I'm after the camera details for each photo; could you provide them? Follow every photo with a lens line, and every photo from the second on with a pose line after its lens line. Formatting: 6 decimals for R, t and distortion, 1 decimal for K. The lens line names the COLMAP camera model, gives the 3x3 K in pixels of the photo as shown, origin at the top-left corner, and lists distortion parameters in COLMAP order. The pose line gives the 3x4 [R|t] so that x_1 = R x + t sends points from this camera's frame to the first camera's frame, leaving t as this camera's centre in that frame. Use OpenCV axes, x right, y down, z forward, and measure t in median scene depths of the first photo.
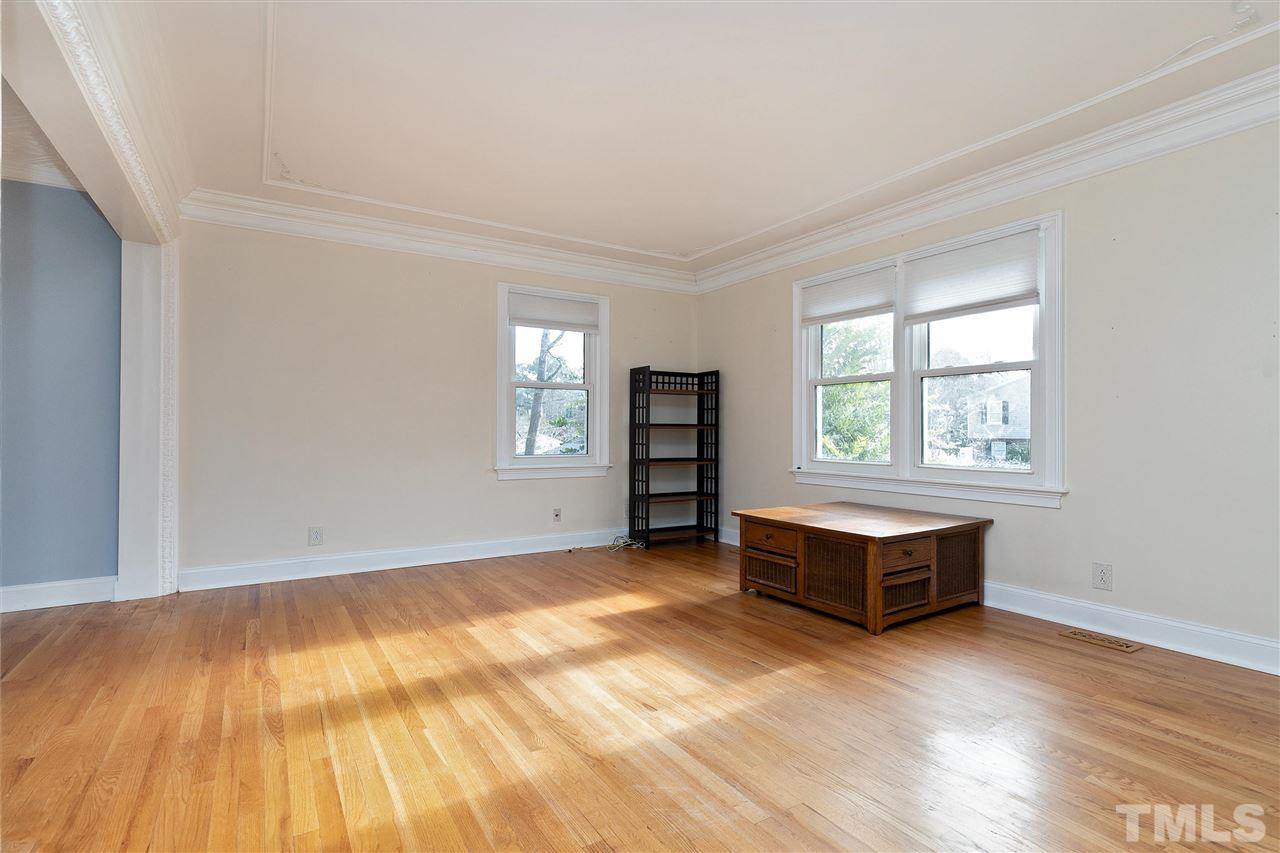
lens RADIAL K [[628.5, 0, 640.0], [0, 628.5, 426.5], [0, 0, 1]] dist [0.001759, -0.000581]
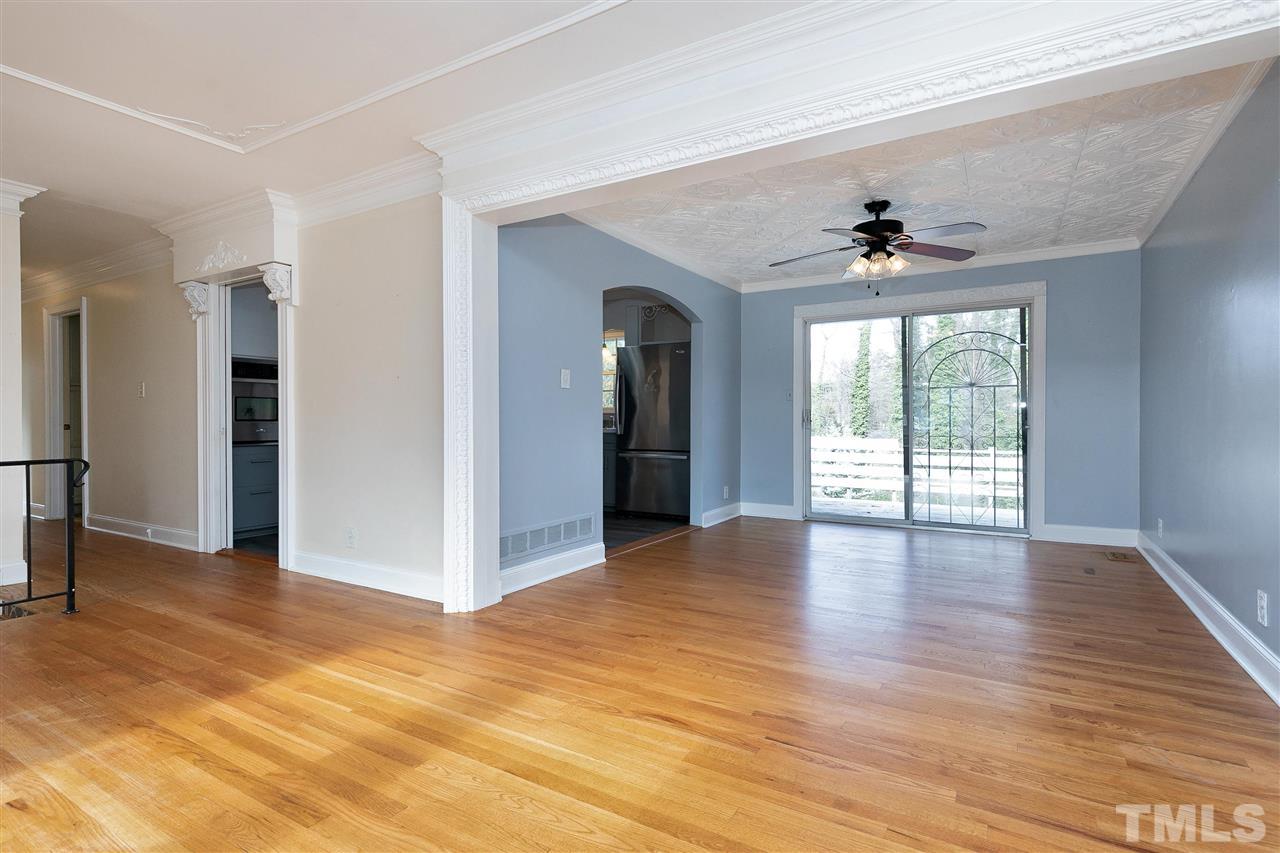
lens RADIAL K [[628.5, 0, 640.0], [0, 628.5, 426.5], [0, 0, 1]] dist [0.001759, -0.000581]
pose [[-0.886394, 0.002419, -0.462926, -0.234545], [0.000727, 0.999992, 0.003833, 0.030991], [0.462932, 0.003061, -0.886389, 1.680691]]
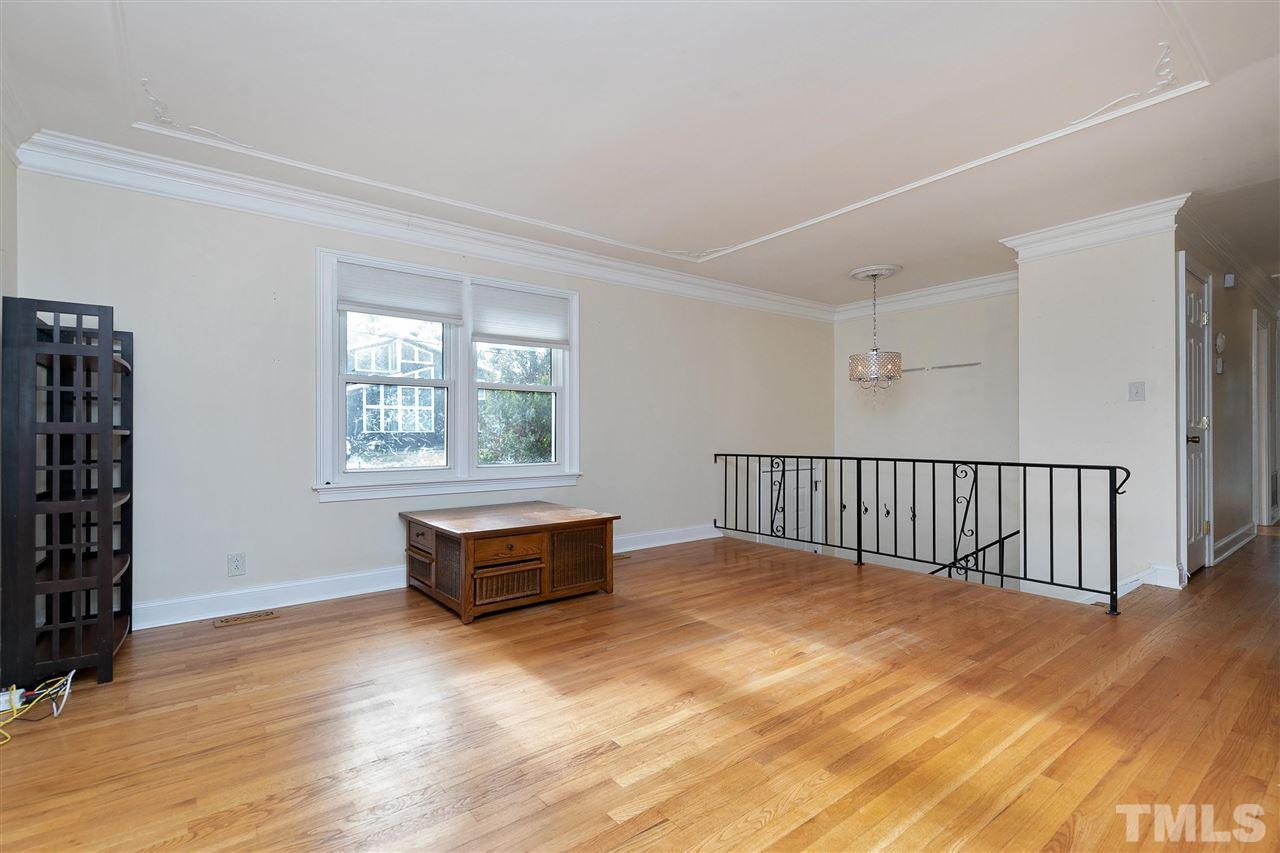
lens RADIAL K [[583.2, 0, 634.8], [0, 583.2, 429.8], [0, 0, 1]] dist [0.007616, 0.000407]
pose [[-0.108545, 0.003639, 0.994085, -0.987692], [-0.002987, 0.999988, -0.003986, -0.001569], [-0.994087, -0.003402, -0.108533, 1.282356]]
